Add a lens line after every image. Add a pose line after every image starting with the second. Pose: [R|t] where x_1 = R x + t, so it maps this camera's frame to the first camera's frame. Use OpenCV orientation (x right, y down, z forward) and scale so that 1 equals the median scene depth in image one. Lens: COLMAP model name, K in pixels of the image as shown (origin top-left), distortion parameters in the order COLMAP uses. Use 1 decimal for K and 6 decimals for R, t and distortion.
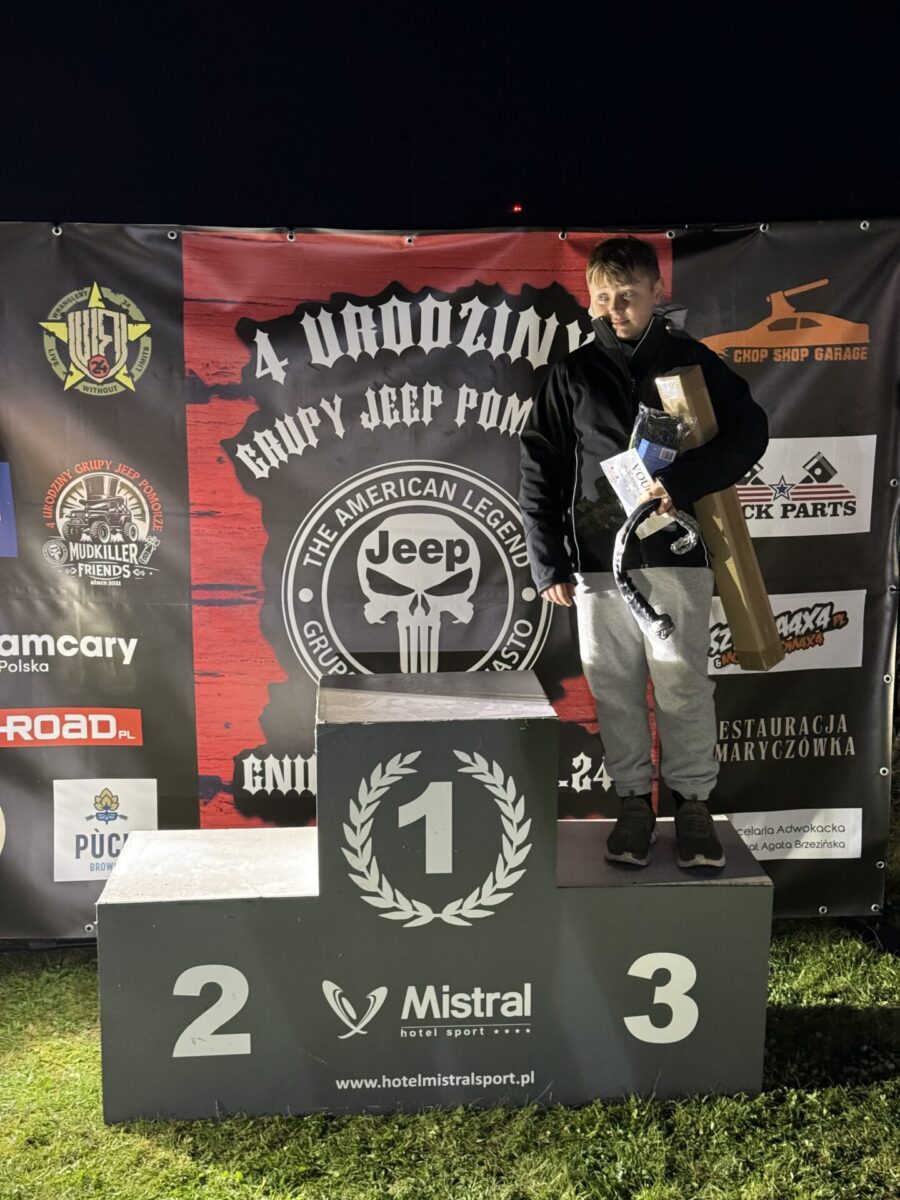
lens RADIAL K [[1671.1, 0, 435.4], [0, 1671.1, 600.2], [0, 0, 1]] dist [0.165929, -0.203035]
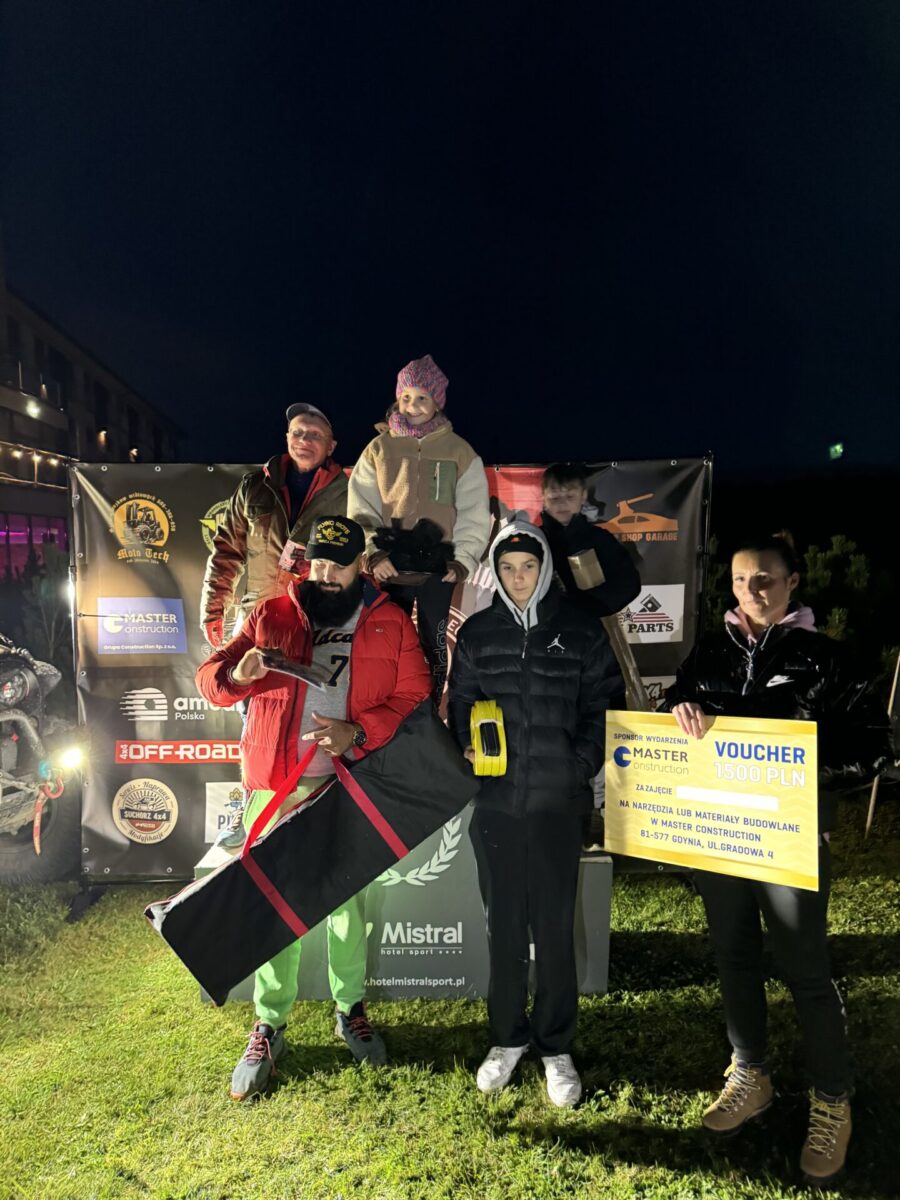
lens RADIAL K [[837.5, 0, 457.7], [0, 837.5, 607.6], [0, 0, 1]] dist [0.146503, -0.291130]
pose [[0.998011, 0.002575, -0.062992, 0.088944], [-0.007017, 0.997494, -0.070398, -0.013306], [0.062653, 0.070700, 0.995528, 0.146261]]
